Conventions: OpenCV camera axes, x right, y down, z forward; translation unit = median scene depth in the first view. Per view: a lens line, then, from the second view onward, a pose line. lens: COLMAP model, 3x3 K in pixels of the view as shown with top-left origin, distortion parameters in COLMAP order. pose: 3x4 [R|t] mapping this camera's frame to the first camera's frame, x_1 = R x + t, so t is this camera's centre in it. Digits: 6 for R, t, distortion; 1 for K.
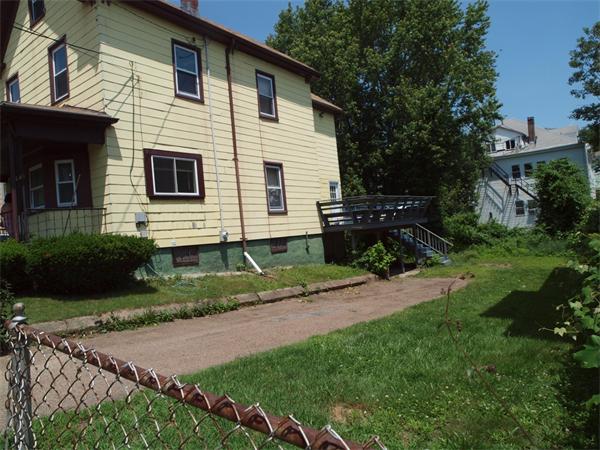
lens RADIAL K [[427.1, 0, 301.2], [0, 427.1, 227.8], [0, 0, 1]] dist [-0.097294, 0.059641]
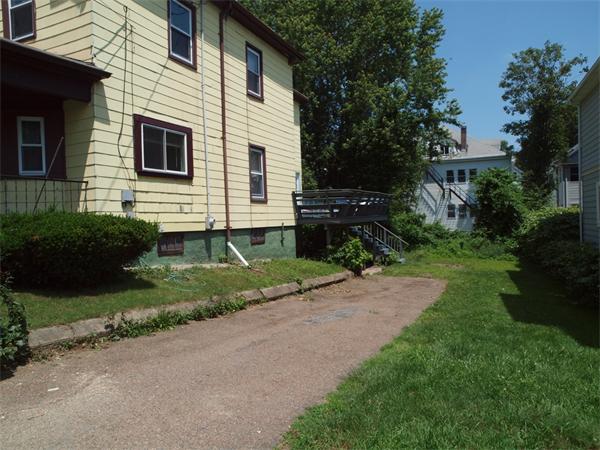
lens RADIAL K [[427.1, 0, 304.7], [0, 427.1, 229.0], [0, 0, 1]] dist [-0.097294, 0.059641]
pose [[0.976579, 0.056368, 0.207646, -0.162356], [-0.061362, 0.997959, 0.017680, 0.003681], [-0.206226, -0.030008, 0.978044, 0.087311]]
